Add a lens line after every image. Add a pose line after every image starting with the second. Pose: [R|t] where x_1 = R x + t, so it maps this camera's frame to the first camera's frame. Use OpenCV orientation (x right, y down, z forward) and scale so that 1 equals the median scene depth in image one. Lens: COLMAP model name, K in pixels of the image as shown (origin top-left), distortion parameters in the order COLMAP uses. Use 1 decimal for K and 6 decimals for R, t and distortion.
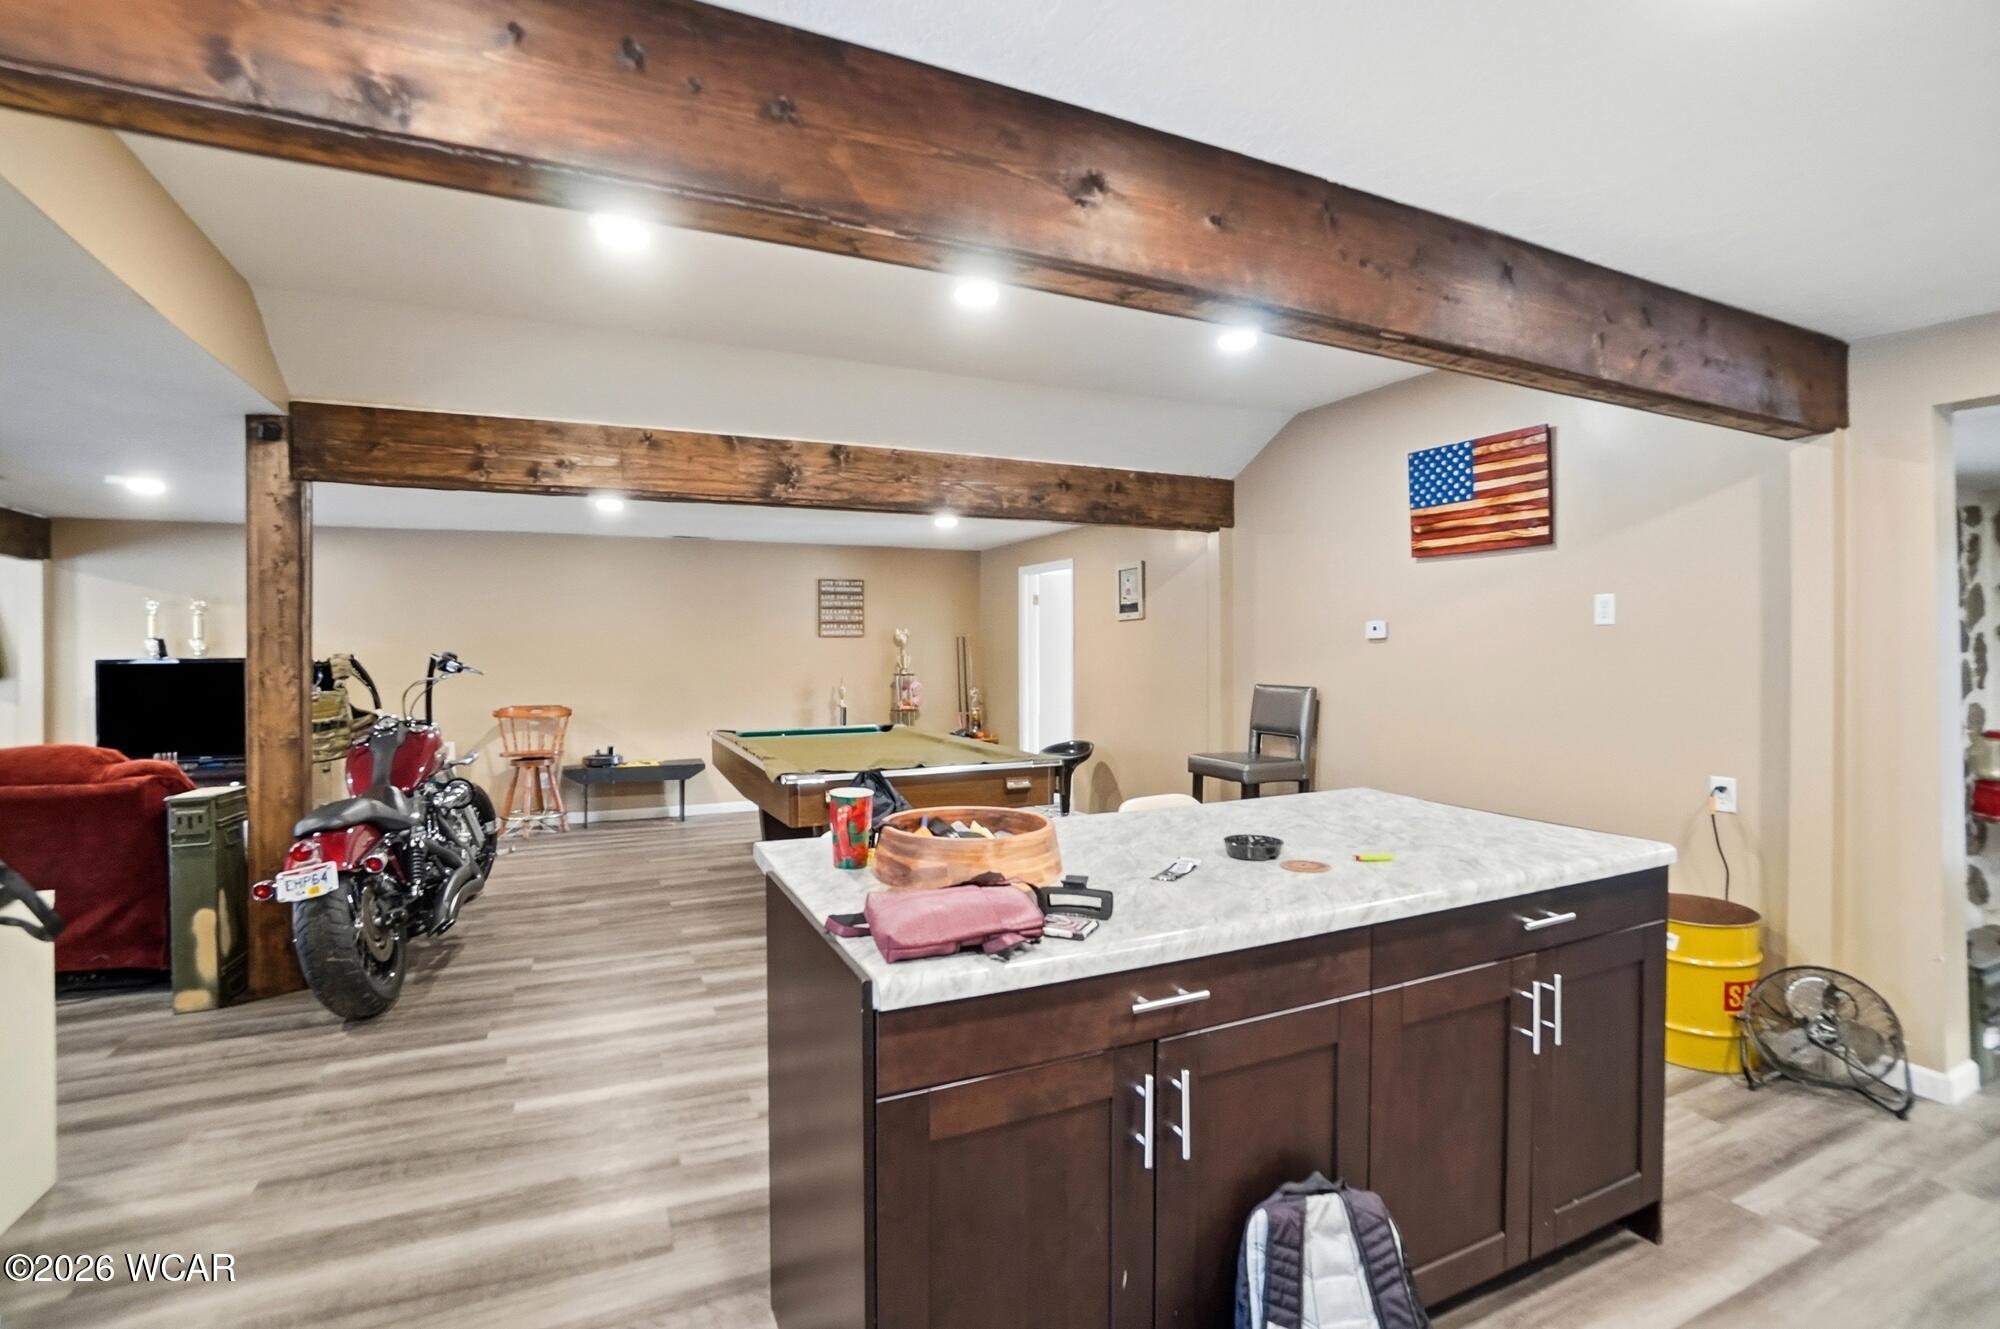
lens RADIAL K [[903.7, 0, 995.9], [0, 903.7, 660.2], [0, 0, 1]] dist [-0.069016, 0.025718]
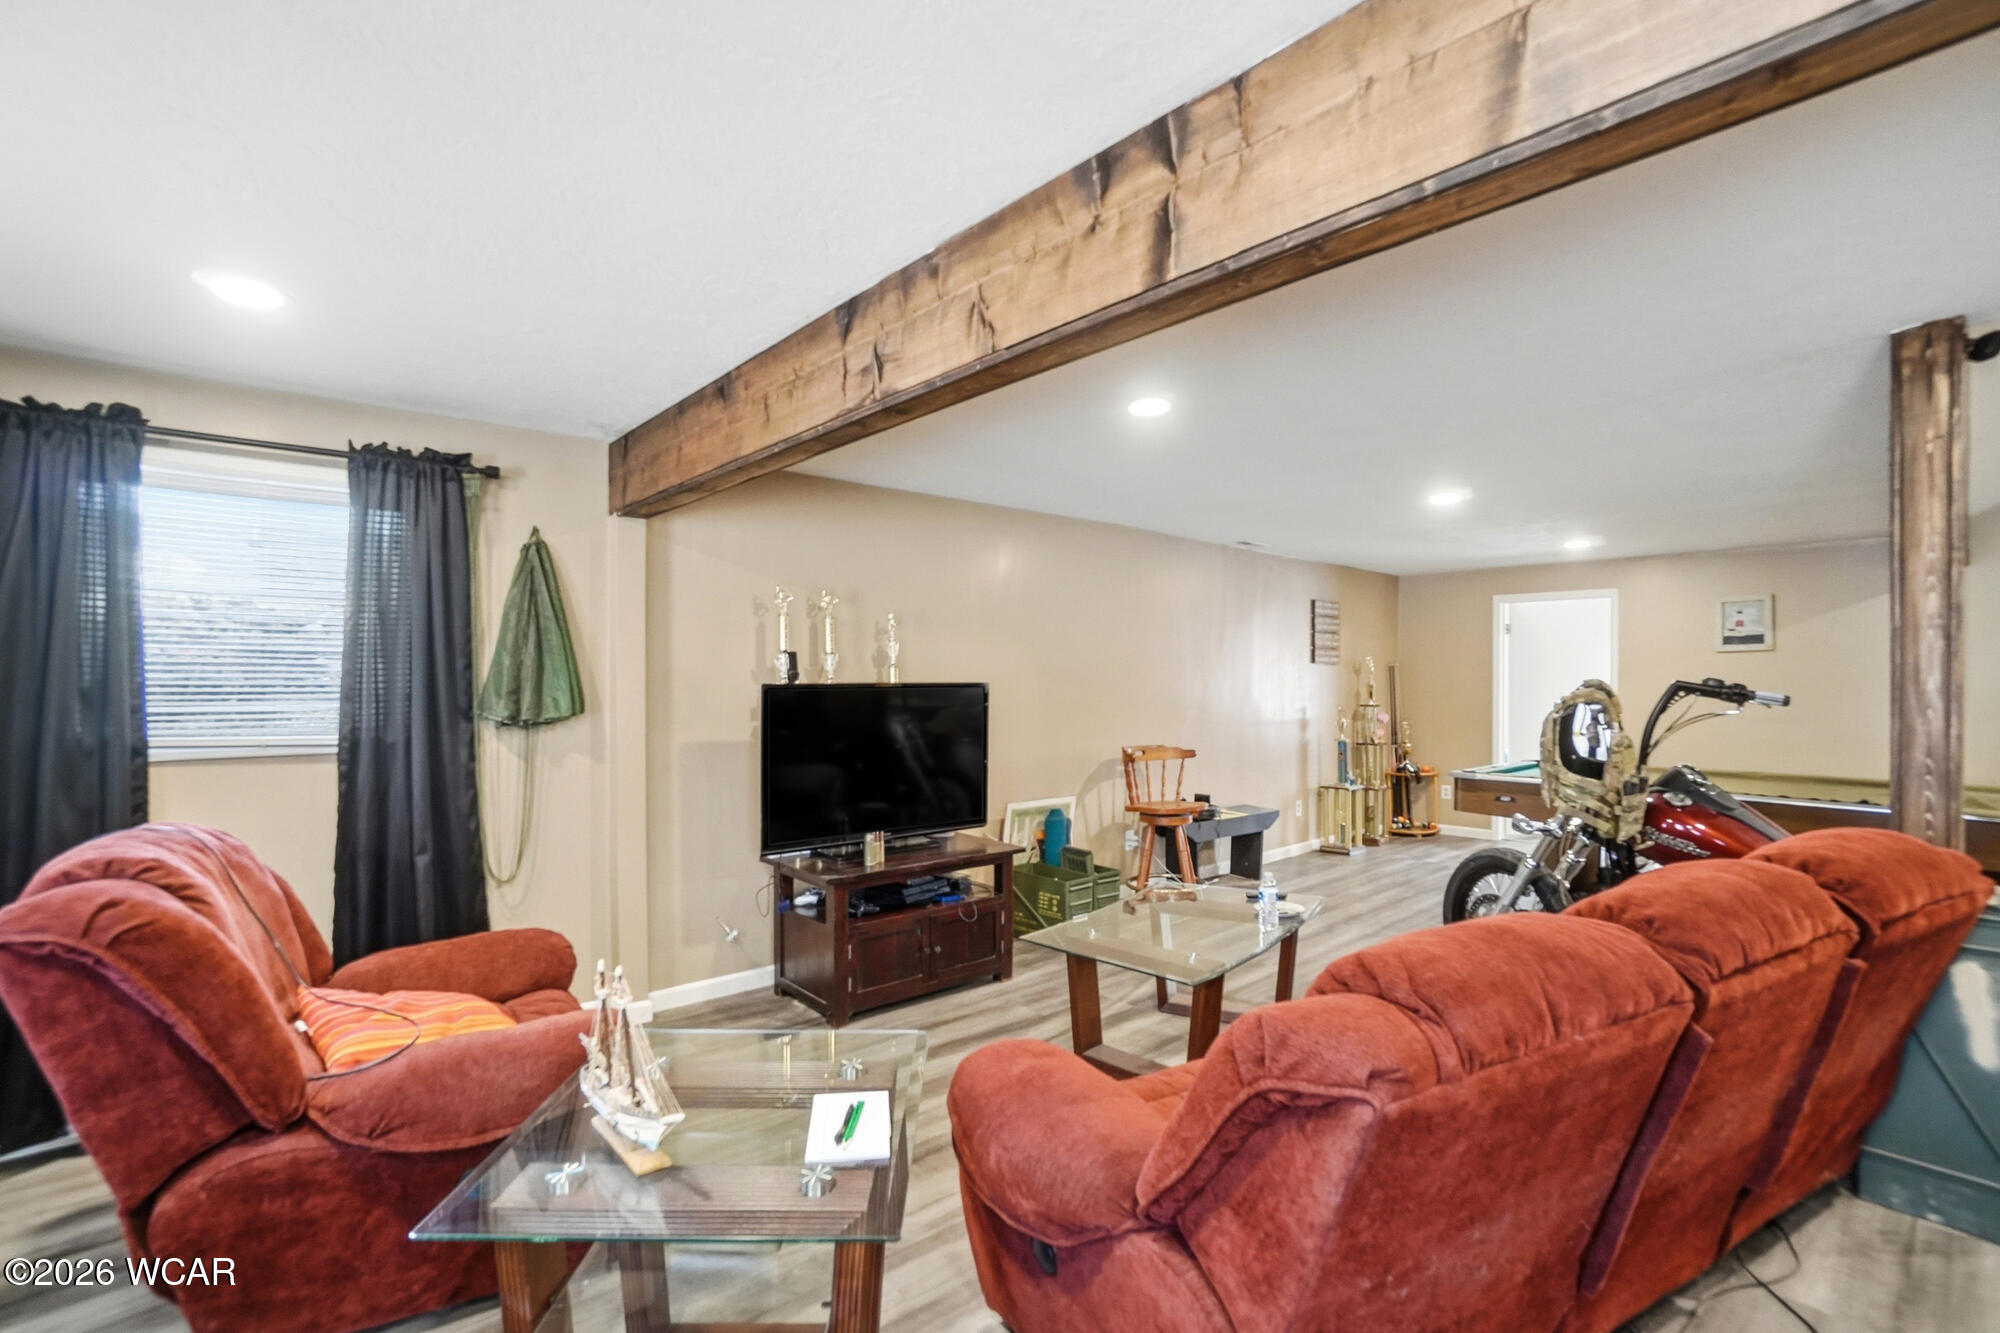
lens RADIAL K [[883.9, 0, 1004.0], [0, 883.9, 679.2], [0, 0, 1]] dist [-0.002066, -0.000142]
pose [[0.957162, 0.009568, 0.289395, -1.376950], [-0.004833, 0.999843, -0.017071, 0.008383], [-0.289513, 0.014941, 0.957057, 0.467387]]
